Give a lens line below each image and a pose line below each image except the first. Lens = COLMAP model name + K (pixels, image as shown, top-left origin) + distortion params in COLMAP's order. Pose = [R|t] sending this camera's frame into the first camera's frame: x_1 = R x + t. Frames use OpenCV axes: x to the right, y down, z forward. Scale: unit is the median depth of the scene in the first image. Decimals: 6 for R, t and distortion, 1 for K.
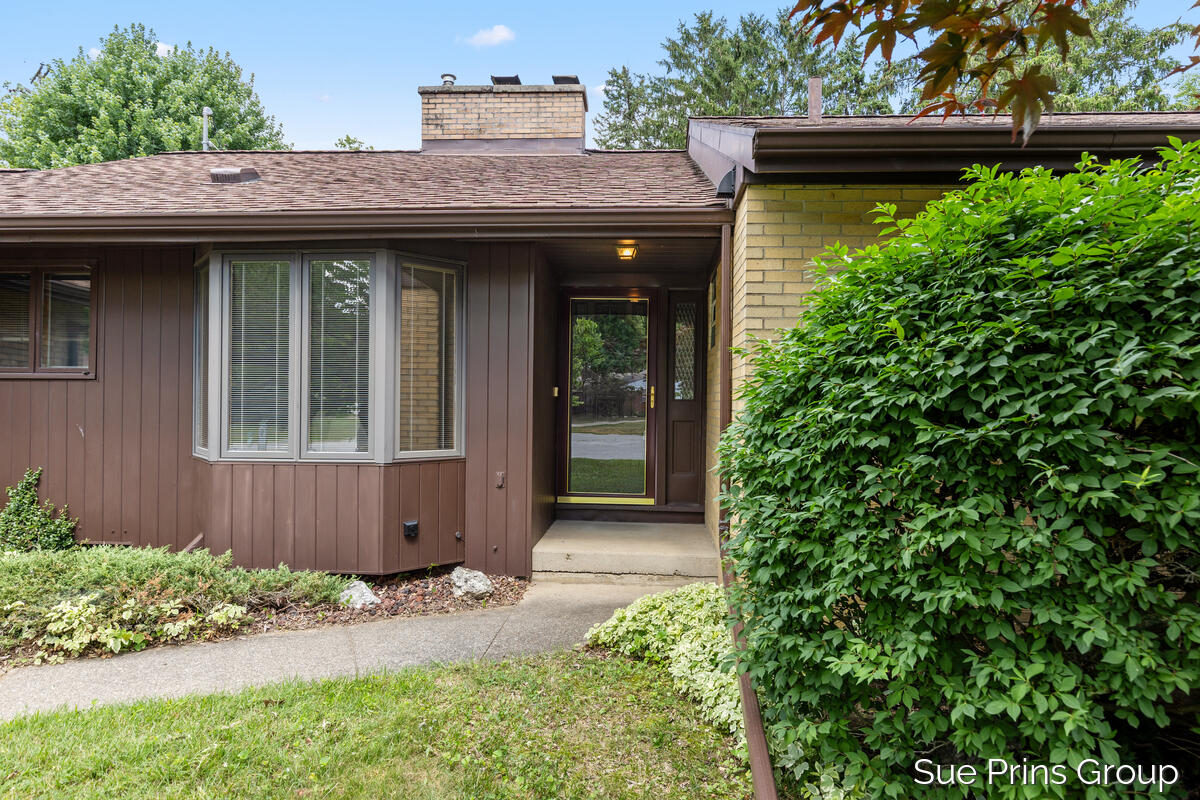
lens RADIAL K [[693.9, 0, 602.2], [0, 693.9, 396.1], [0, 0, 1]] dist [0.003654, 0.000188]
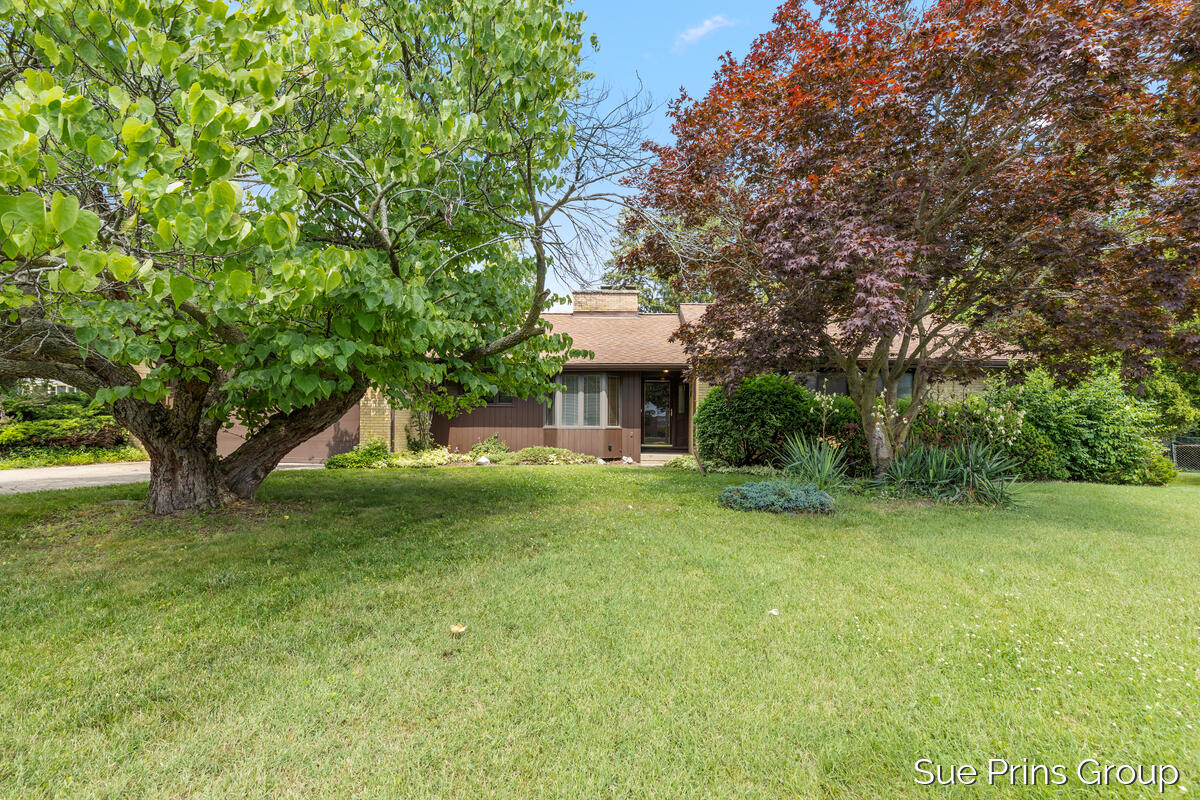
lens RADIAL K [[559.0, 0, 597.5], [0, 559.0, 404.4], [0, 0, 1]] dist [-0.002871, -0.000149]
pose [[0.999867, -0.016216, 0.001431, -0.350438], [0.016239, 0.999709, -0.017856, 0.019443], [-0.001141, 0.017877, 0.999840, -2.042907]]
